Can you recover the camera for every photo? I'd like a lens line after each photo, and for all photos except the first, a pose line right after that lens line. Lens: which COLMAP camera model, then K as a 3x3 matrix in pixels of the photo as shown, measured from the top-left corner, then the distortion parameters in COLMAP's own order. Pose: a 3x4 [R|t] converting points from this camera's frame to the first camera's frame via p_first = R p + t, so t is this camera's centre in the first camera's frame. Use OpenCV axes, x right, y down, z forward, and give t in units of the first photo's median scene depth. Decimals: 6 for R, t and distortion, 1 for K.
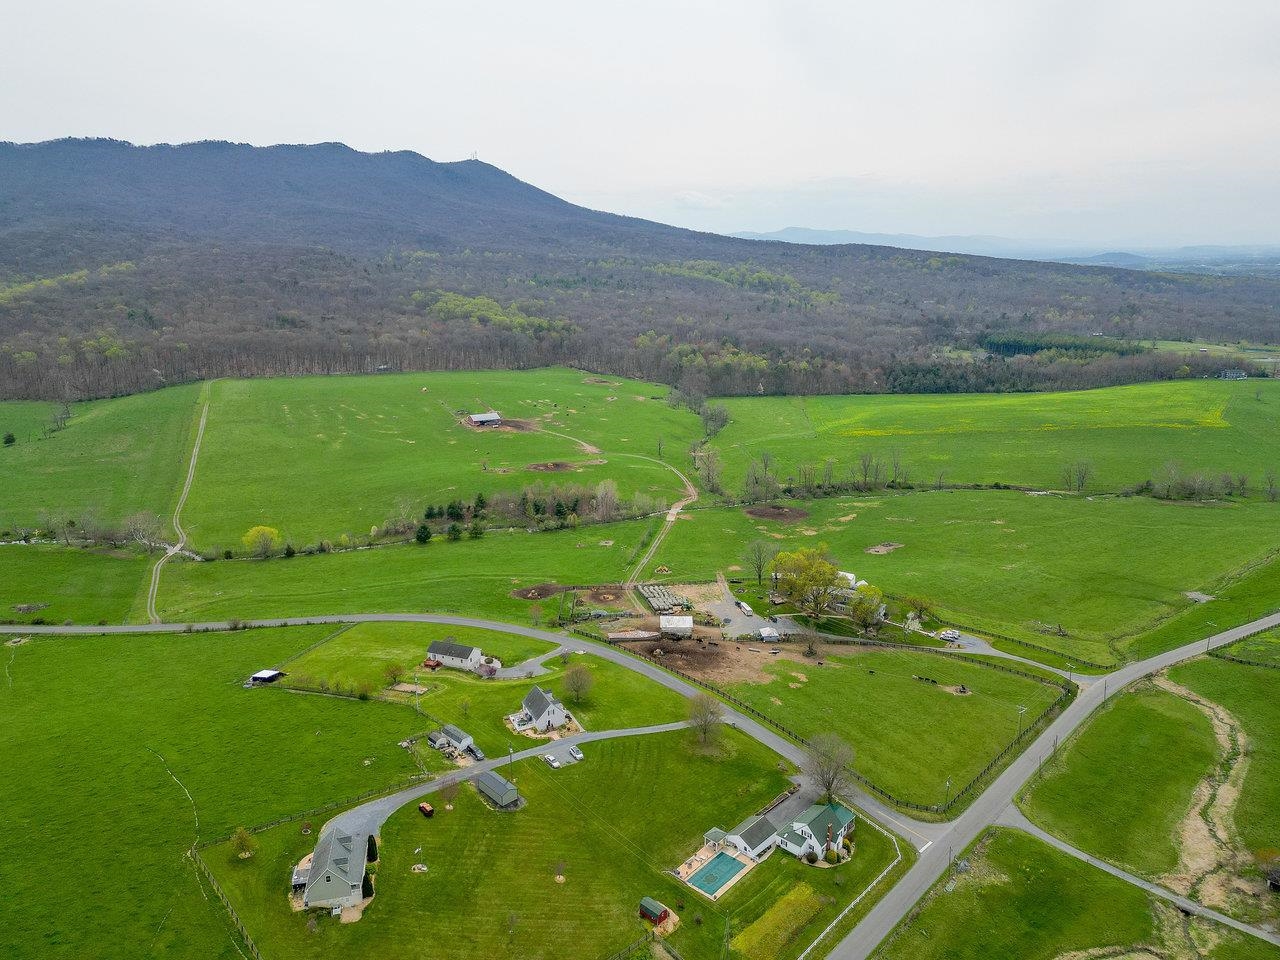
lens RADIAL K [[892.1, 0, 640.0], [0, 892.1, 480.0], [0, 0, 1]] dist [0.092374, -0.069113]
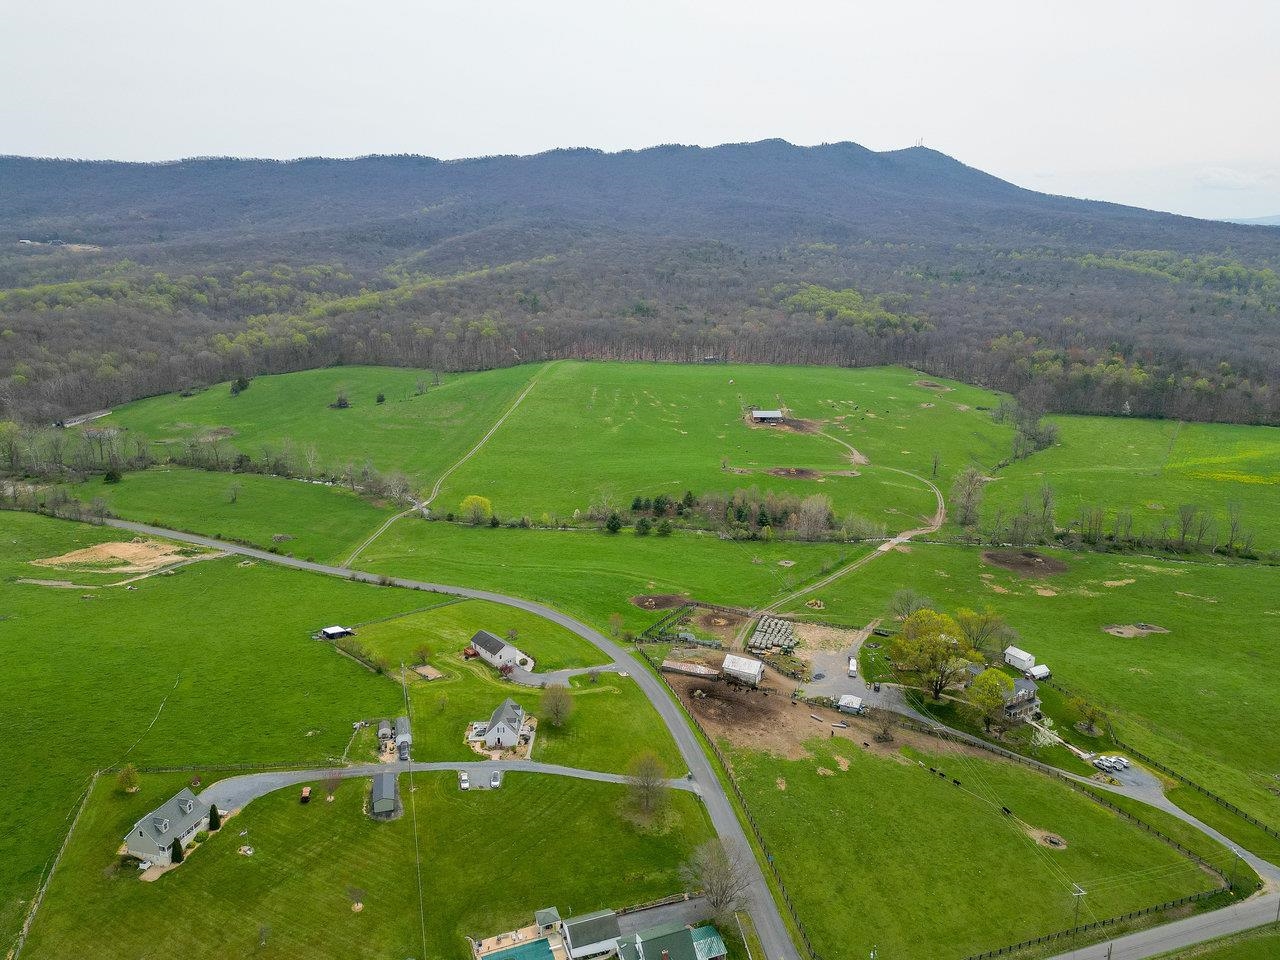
lens RADIAL K [[892.1, 0, 640.0], [0, 892.1, 480.0], [0, 0, 1]] dist [0.092374, -0.069113]
pose [[0.885428, 0.121158, -0.448708, 0.212532], [-0.117419, 0.992420, 0.036268, -0.026647], [0.449701, 0.020574, 0.892942, 0.109129]]
